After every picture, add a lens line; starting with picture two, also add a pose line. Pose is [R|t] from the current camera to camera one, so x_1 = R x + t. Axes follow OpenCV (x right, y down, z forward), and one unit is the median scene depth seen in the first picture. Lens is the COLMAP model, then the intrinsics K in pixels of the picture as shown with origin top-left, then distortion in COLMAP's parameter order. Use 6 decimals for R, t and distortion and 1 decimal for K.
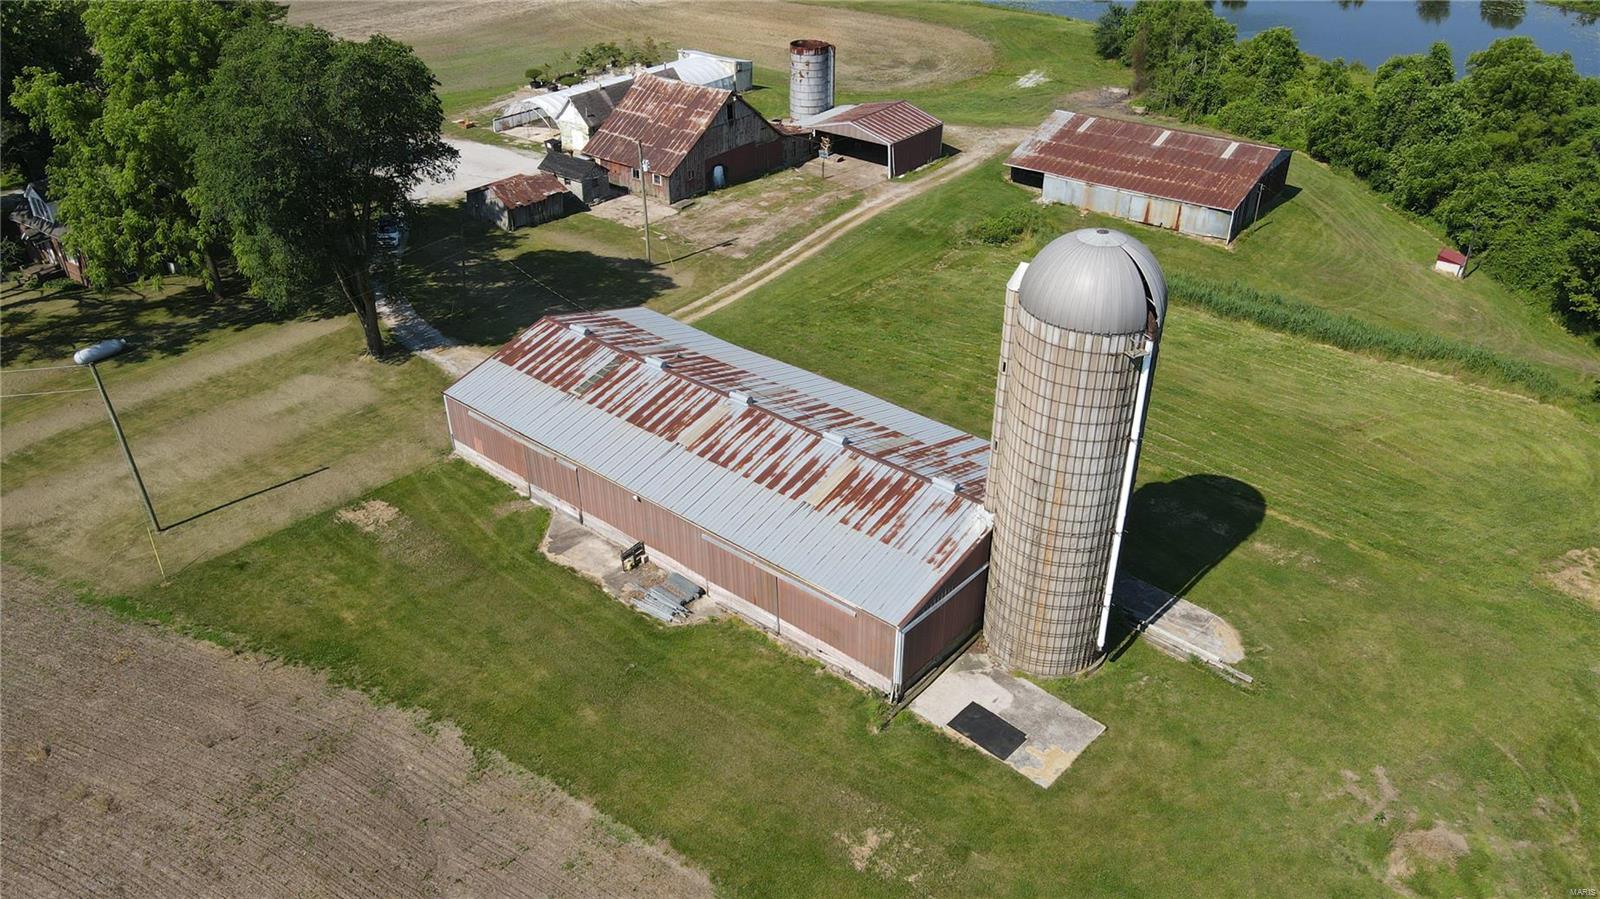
lens RADIAL K [[1185.4, 0, 798.0], [0, 1185.4, 456.8], [0, 0, 1]] dist [-0.010589, 0.051195]
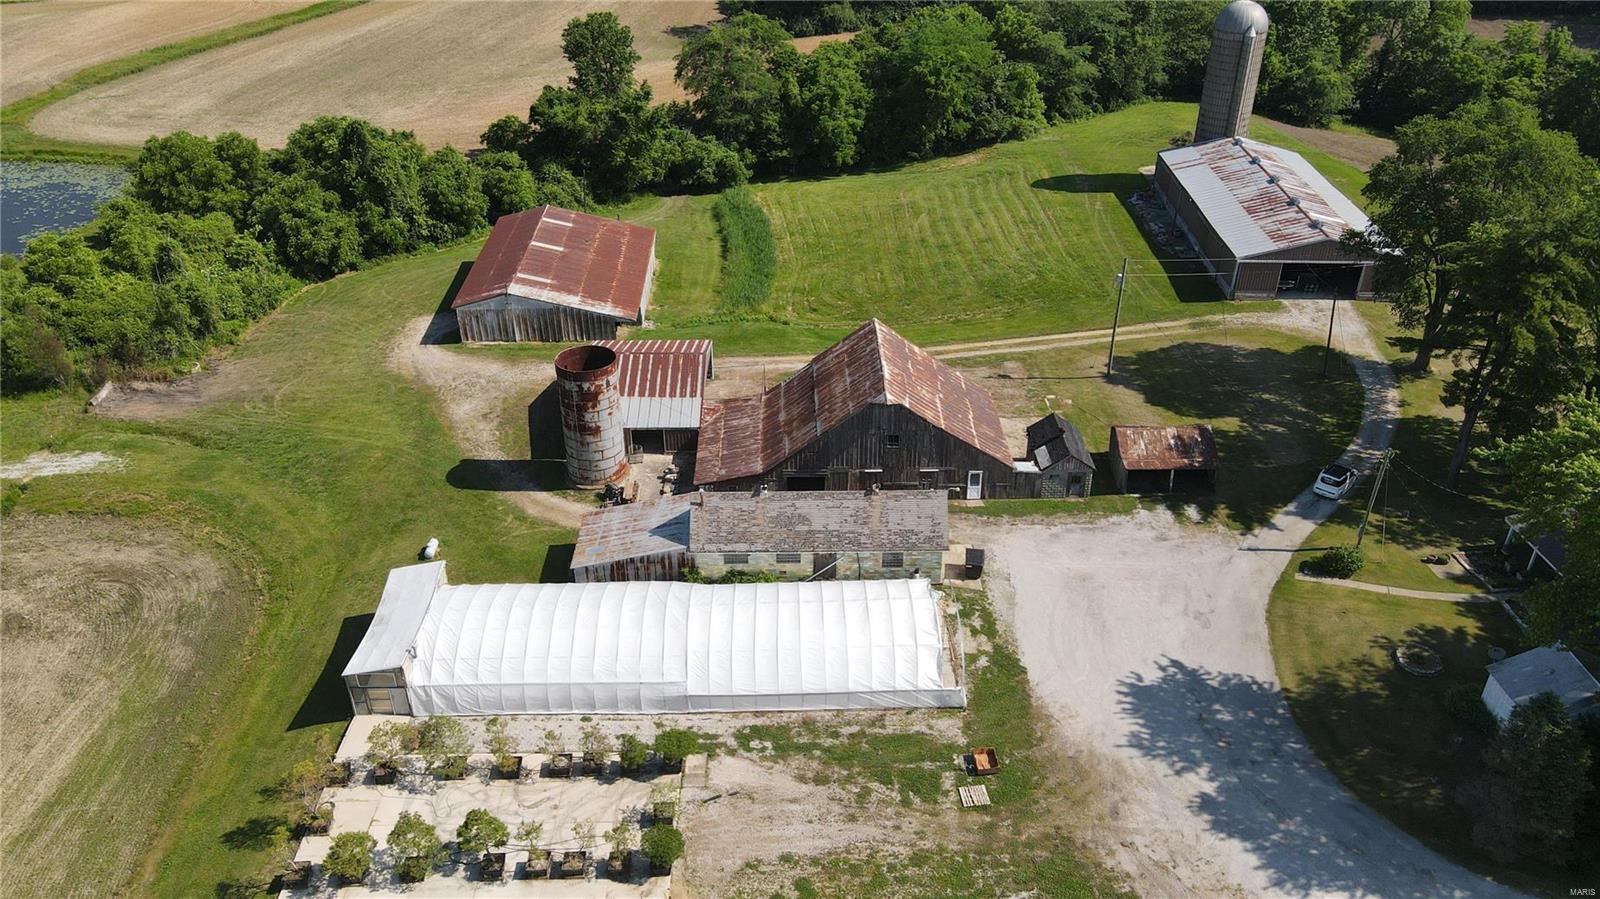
lens RADIAL K [[1185.4, 0, 798.0], [0, 1185.4, 456.8], [0, 0, 1]] dist [-0.010589, 0.051195]
pose [[-0.618813, -0.402680, 0.674477, -0.969674], [0.410343, 0.566455, 0.714666, -1.376681], [-0.669843, 0.719011, -0.185293, 2.042583]]
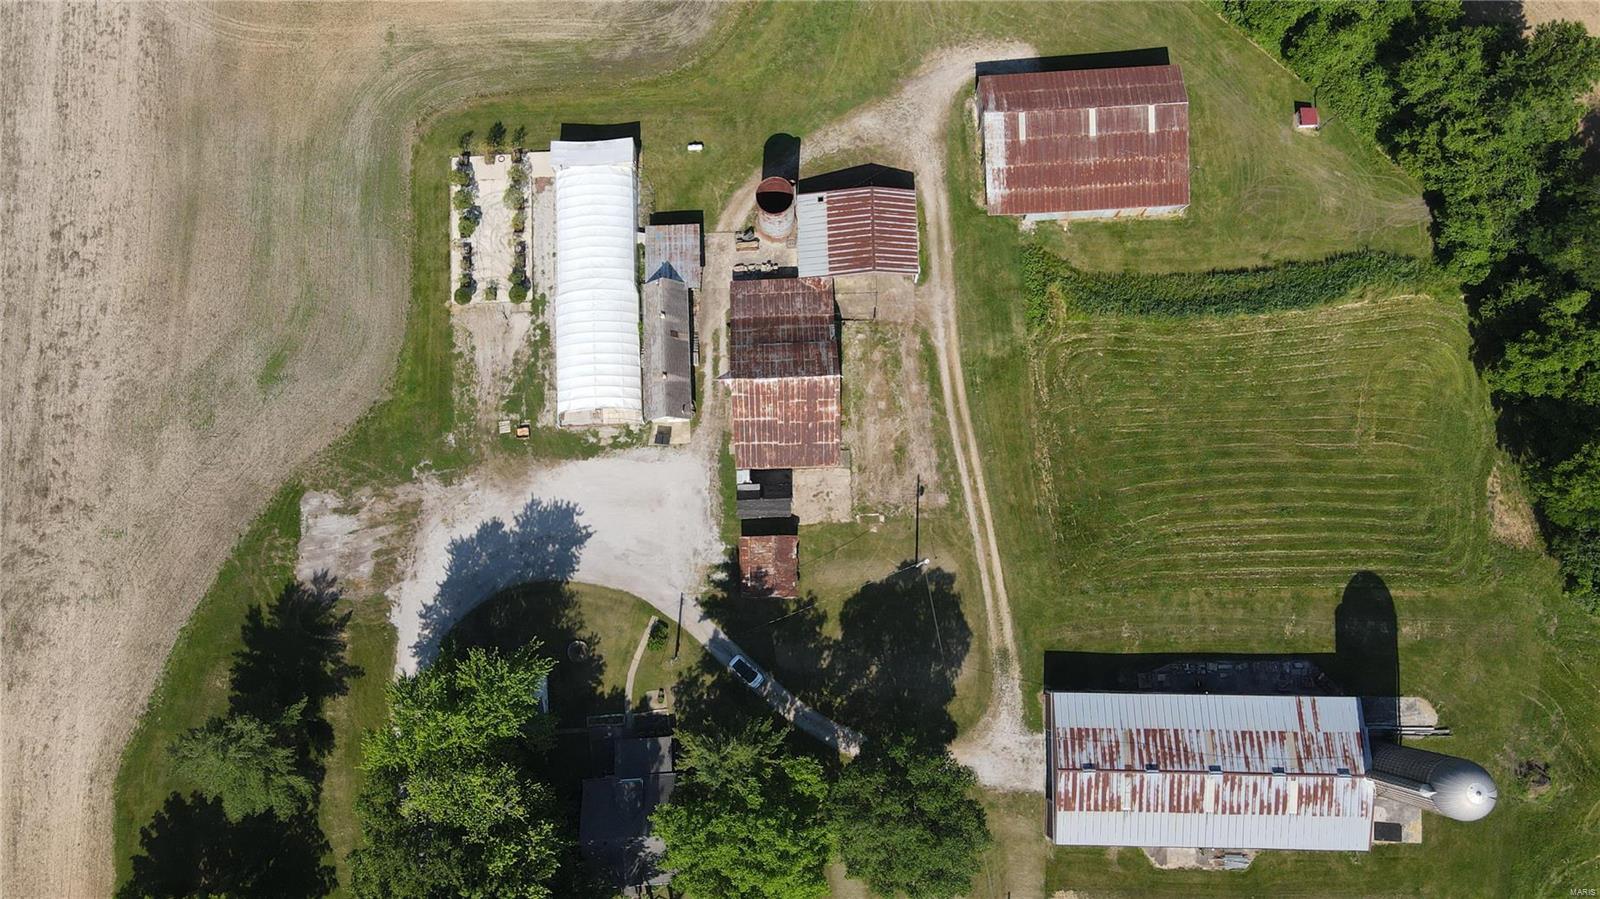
lens RADIAL K [[1185.4, 0, 798.0], [0, 1185.4, 456.8], [0, 0, 1]] dist [-0.010589, 0.051195]
pose [[0.768335, -0.634875, 0.081211, -0.377046], [0.338071, 0.510290, 0.790767, -1.949107], [-0.543479, -0.580119, 0.606707, 0.460885]]
